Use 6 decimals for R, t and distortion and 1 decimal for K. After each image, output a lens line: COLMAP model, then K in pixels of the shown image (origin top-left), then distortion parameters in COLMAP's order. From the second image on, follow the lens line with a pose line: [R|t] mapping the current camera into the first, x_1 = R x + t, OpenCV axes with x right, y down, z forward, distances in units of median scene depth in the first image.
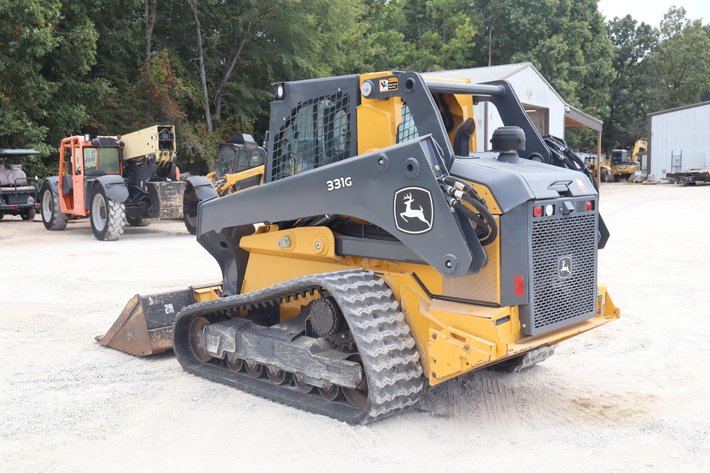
lens RADIAL K [[785.2, 0, 355.0], [0, 785.2, 236.5], [0, 0, 1]] dist [0.024184, 0.013451]
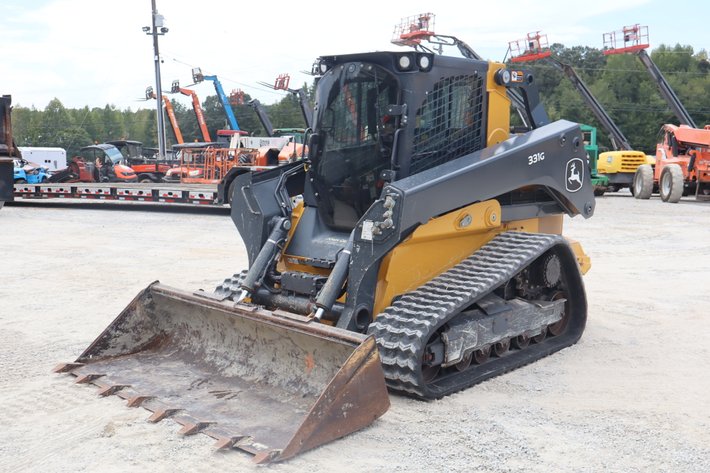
lens RADIAL K [[785.2, 0, 355.0], [0, 785.2, 236.5], [0, 0, 1]] dist [0.024184, 0.013451]
pose [[-0.032922, -0.116544, 0.992640, -1.137429], [0.092722, 0.988539, 0.119138, -0.111157], [-0.995148, 0.095962, -0.021739, 1.244538]]
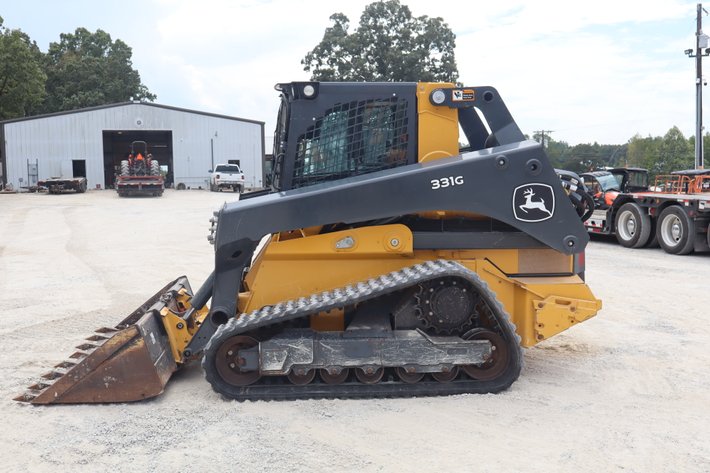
lens RADIAL K [[785.2, 0, 355.0], [0, 785.2, 236.5], [0, 0, 1]] dist [0.024184, 0.013451]
pose [[0.663985, -0.061226, 0.745235, -0.882563], [0.070173, 0.997346, 0.019416, -0.021080], [-0.744446, 0.039403, 0.666519, 0.350459]]
